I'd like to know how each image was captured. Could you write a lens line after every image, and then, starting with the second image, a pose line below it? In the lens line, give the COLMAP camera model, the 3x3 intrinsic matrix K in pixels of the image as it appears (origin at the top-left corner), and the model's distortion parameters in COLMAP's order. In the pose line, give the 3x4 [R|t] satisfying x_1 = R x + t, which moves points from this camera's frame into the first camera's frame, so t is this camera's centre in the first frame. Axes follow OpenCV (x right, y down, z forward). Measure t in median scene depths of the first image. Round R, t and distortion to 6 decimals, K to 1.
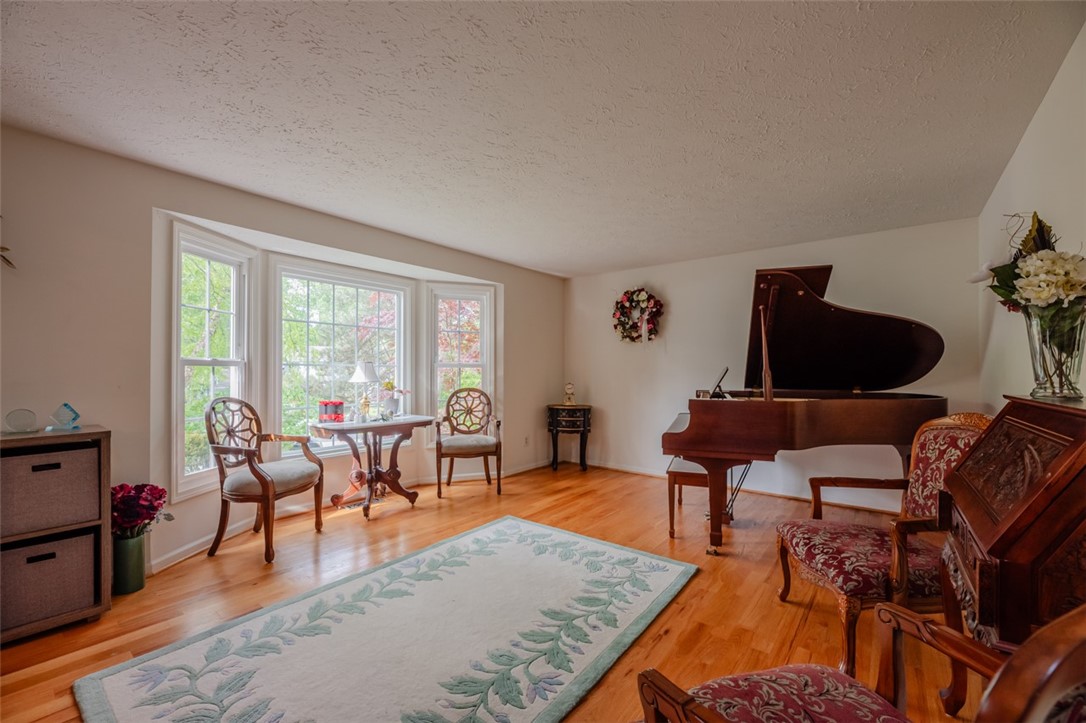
lens RADIAL K [[441.4, 0, 538.1], [0, 441.4, 368.2], [0, 0, 1]] dist [-0.004524, -0.000607]
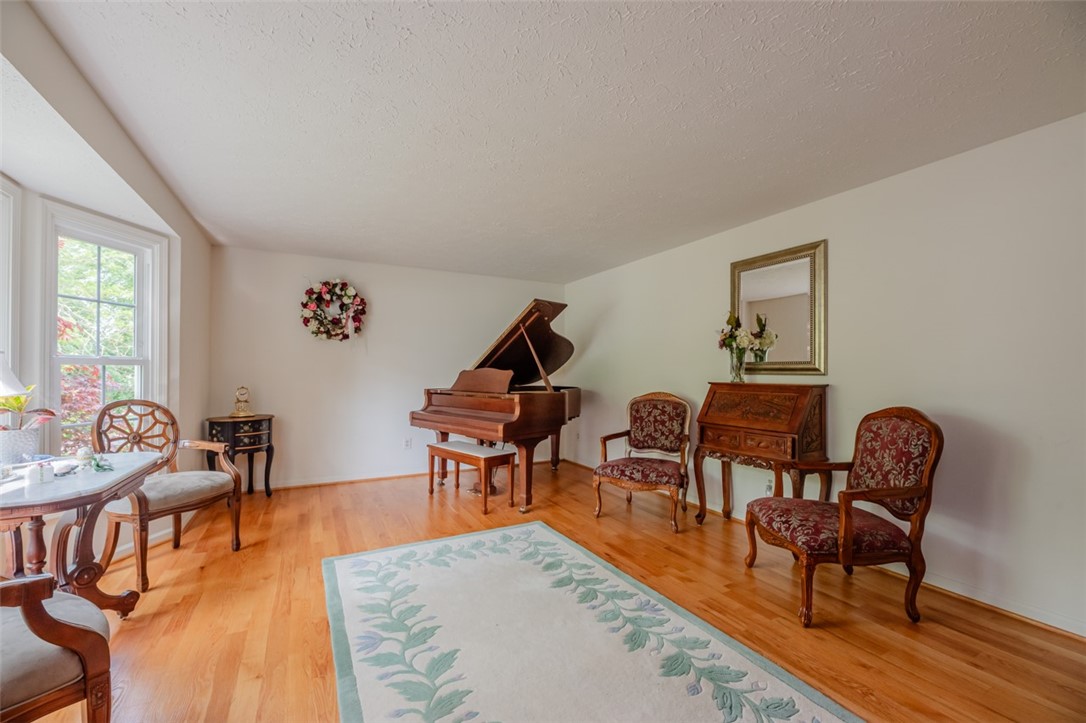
lens RADIAL K [[441.4, 0, 536.0], [0, 441.4, 367.1], [0, 0, 1]] dist [-0.004524, -0.000607]
pose [[0.412338, 0.010085, 0.910975, -0.707316], [-0.008112, 0.999940, -0.007398, 0.002018], [-0.910995, -0.004339, 0.412395, 0.396885]]
